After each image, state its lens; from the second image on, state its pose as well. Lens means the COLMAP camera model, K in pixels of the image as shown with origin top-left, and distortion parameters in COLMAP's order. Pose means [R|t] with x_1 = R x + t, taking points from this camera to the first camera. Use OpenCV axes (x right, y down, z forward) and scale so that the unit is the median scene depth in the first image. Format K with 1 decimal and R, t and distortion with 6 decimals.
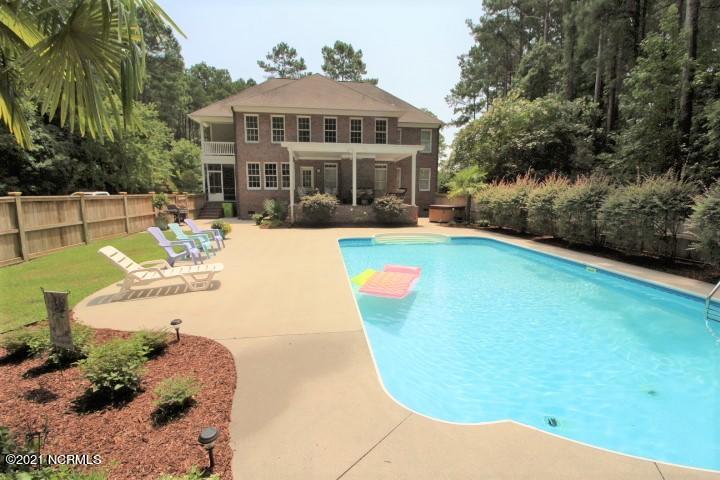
lens RADIAL K [[333.4, 0, 364.2], [0, 333.4, 236.9], [0, 0, 1]] dist [0.000293, -0.012959]
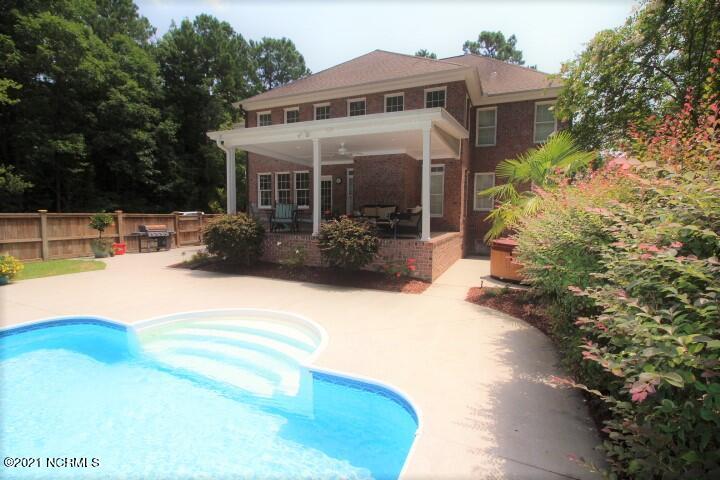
lens RADIAL K [[333.4, 0, 364.2], [0, 333.4, 236.9], [0, 0, 1]] dist [0.000293, -0.012959]
pose [[0.861193, 0.040460, -0.506666, 0.254832], [-0.073956, 0.996193, -0.046154, -0.057690], [0.502870, 0.077218, 0.860906, 0.454900]]
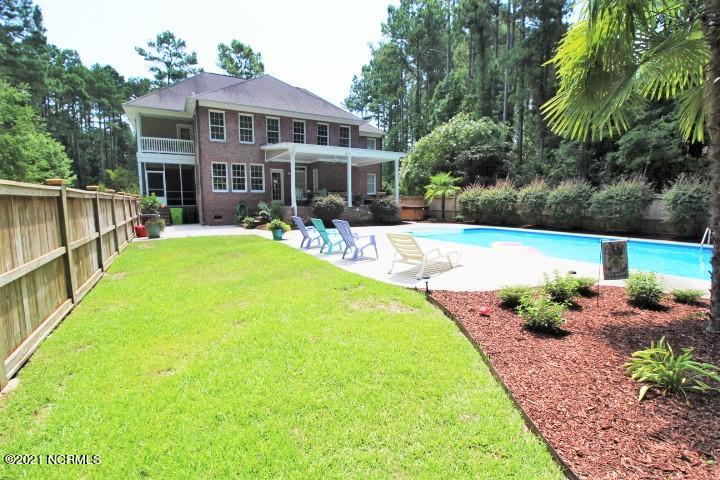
lens RADIAL K [[333.4, 0, 364.2], [0, 333.4, 236.9], [0, 0, 1]] dist [0.000293, -0.012959]
pose [[0.922852, -0.048741, 0.382059, -0.318615], [0.058144, 0.998222, -0.013096, 0.015298], [-0.380741, 0.034300, 0.924045, 0.008704]]
